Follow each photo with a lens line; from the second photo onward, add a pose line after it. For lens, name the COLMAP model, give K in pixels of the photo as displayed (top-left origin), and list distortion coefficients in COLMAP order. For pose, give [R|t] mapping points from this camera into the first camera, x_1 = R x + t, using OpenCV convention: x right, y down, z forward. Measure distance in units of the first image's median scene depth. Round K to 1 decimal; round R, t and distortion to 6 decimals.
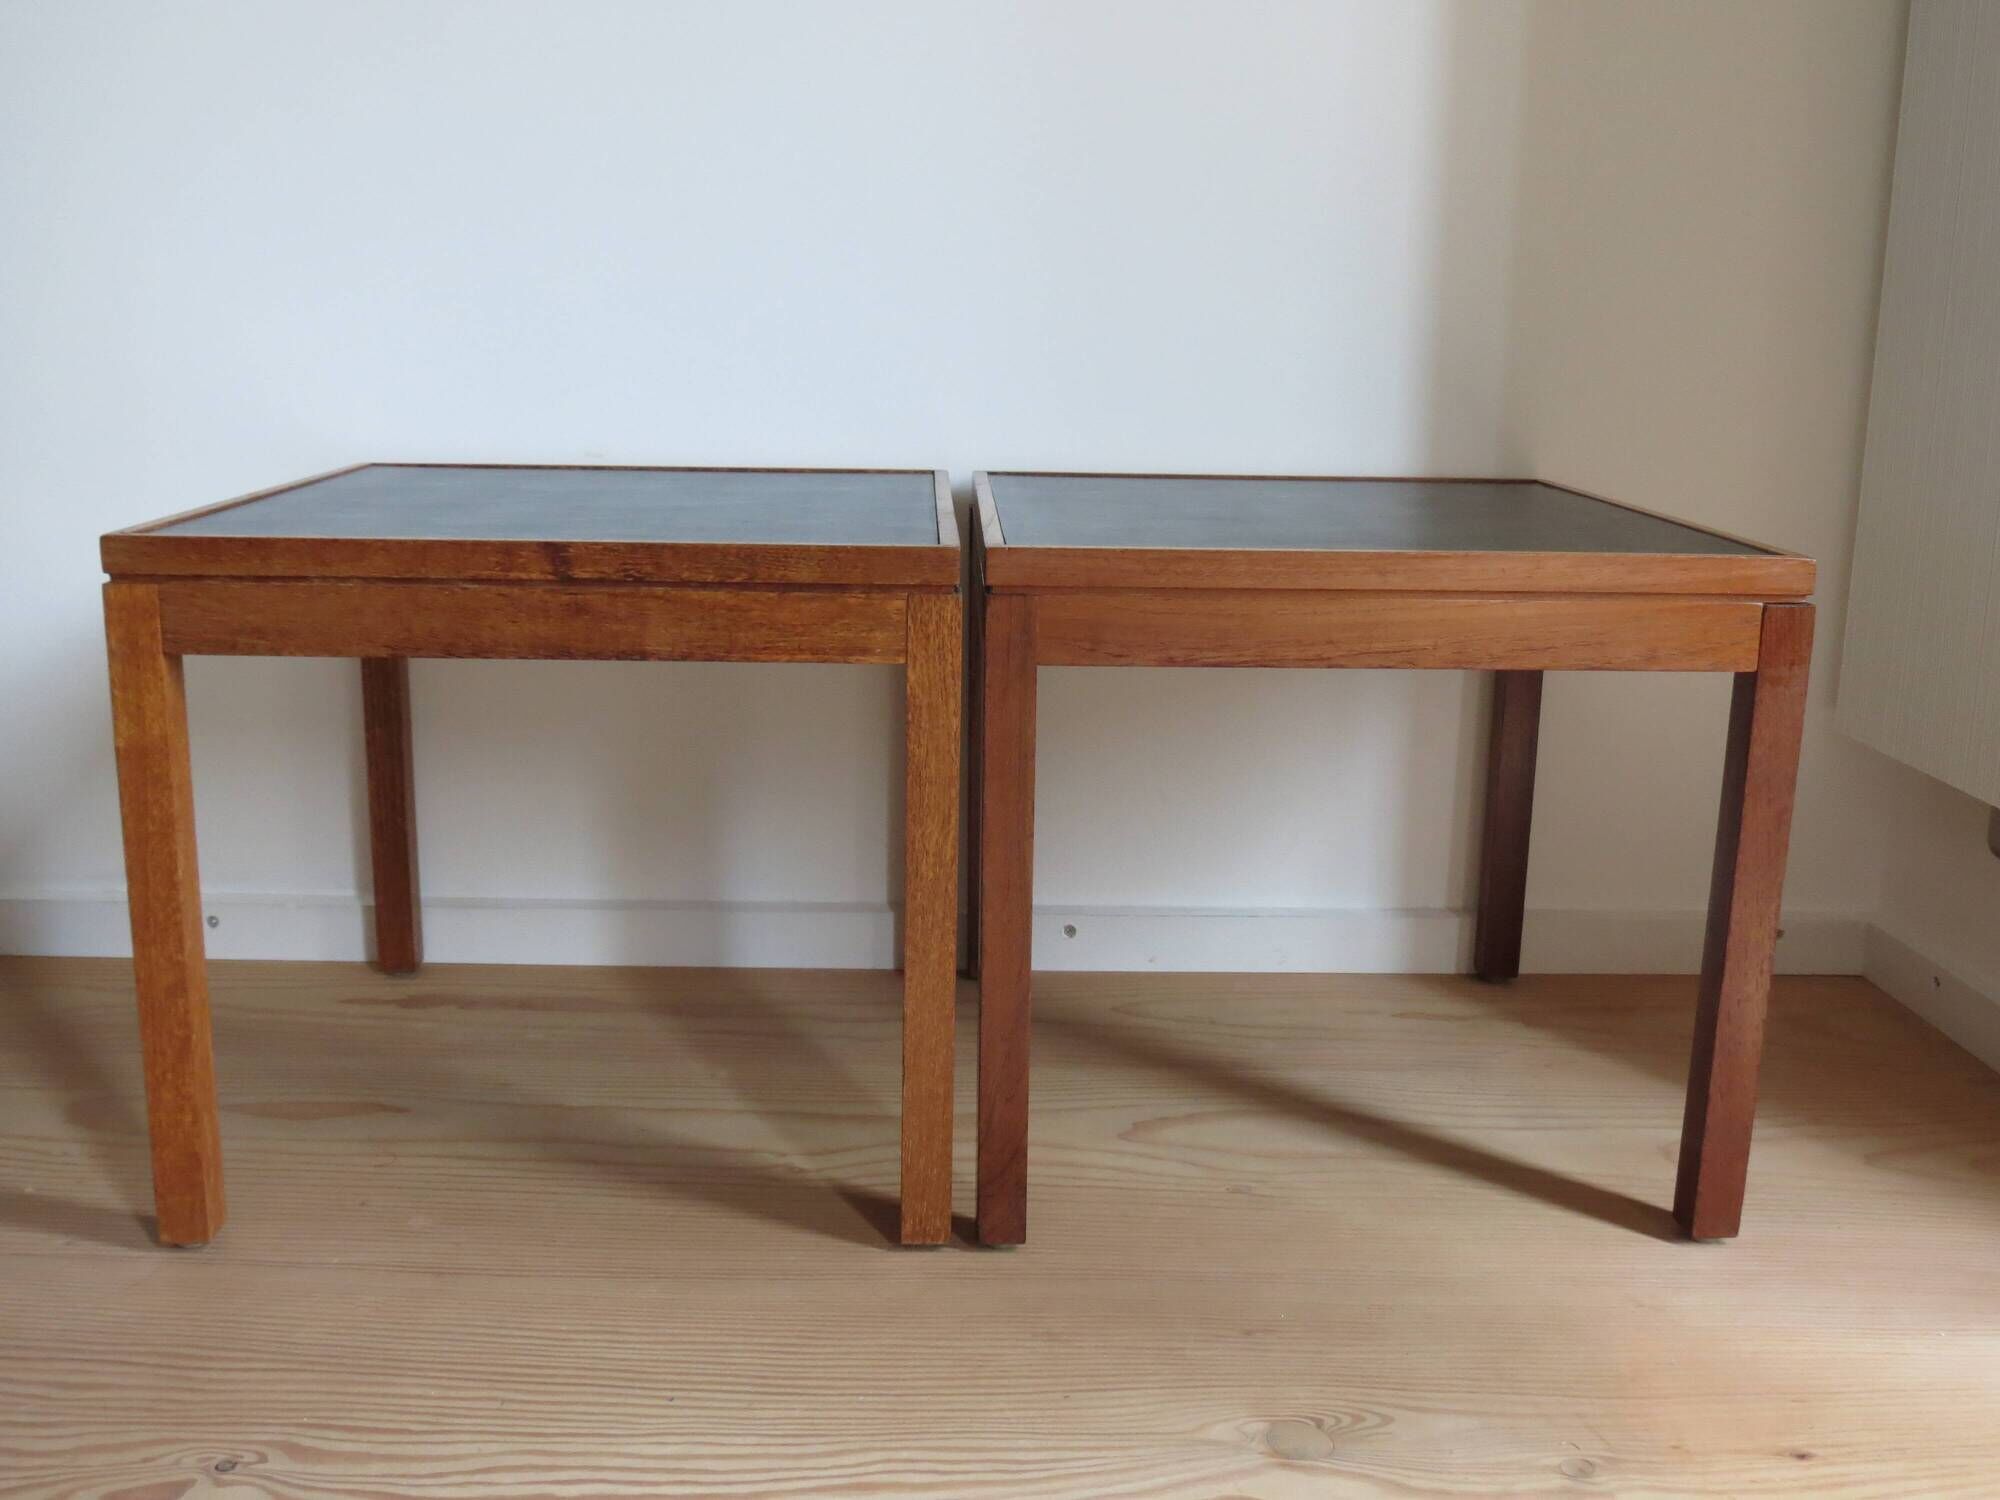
lens RADIAL K [[1918.4, 0, 1000.0], [0, 1918.4, 750.0], [0, 0, 1]] dist [-0.057421, 0.021527]
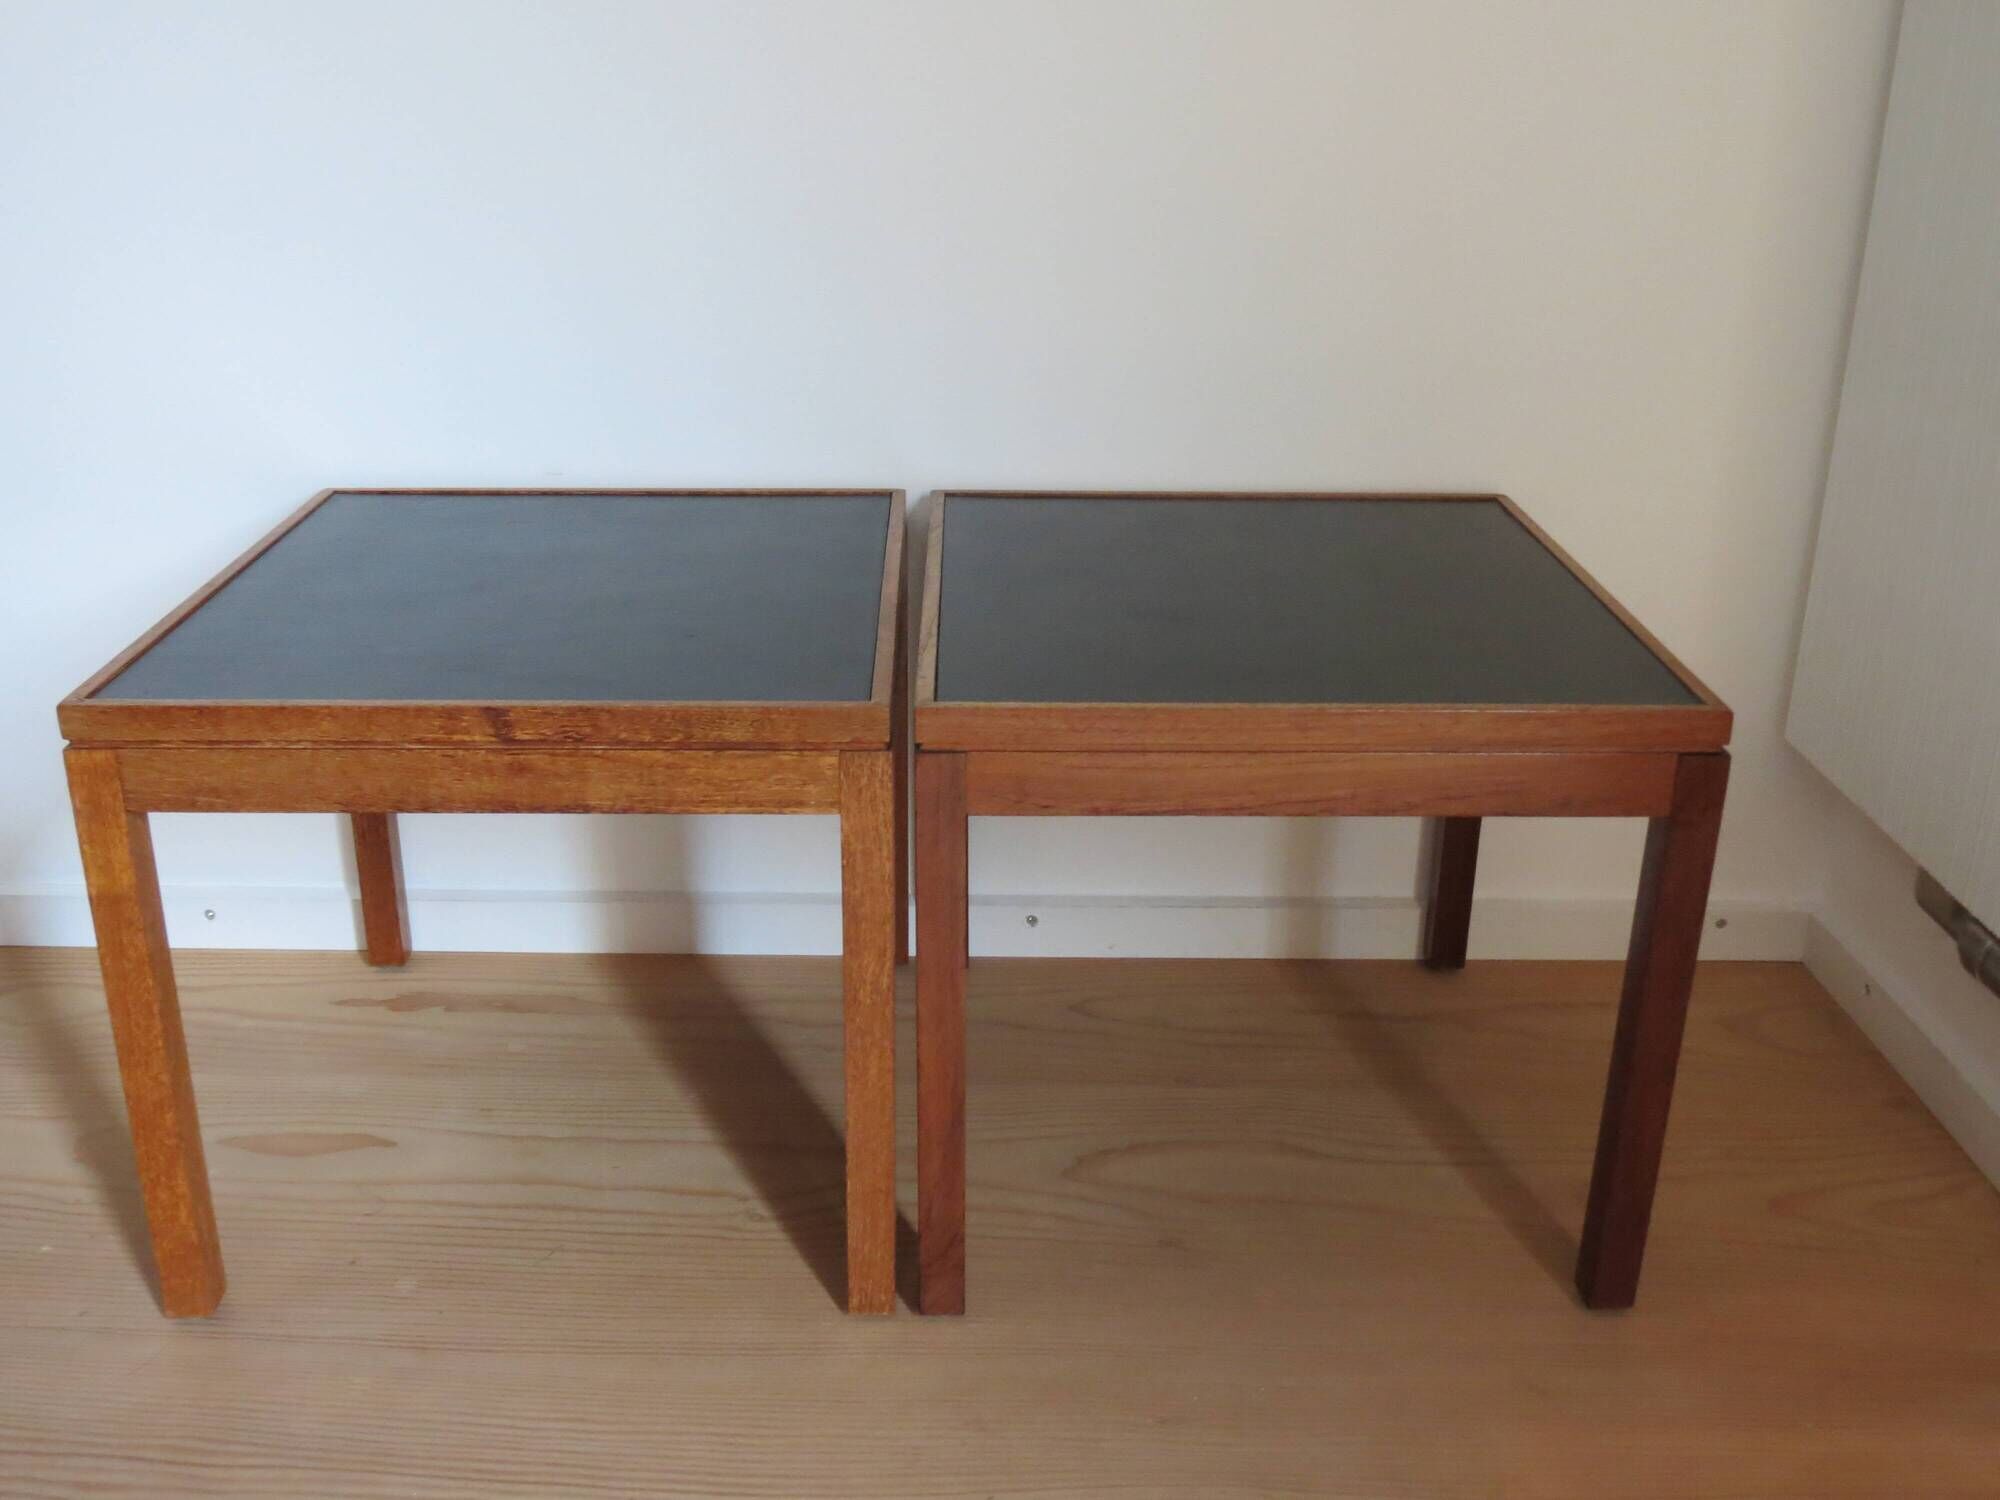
lens RADIAL K [[1918.4, 0, 1000.0], [0, 1918.4, 750.0], [0, 0, 1]] dist [-0.057421, 0.021527]
pose [[0.999887, 0.000707, -0.014998, 0.053476], [0.001617, 0.988020, 0.154320, -0.240846], [0.014928, -0.154327, 0.987907, -0.015203]]
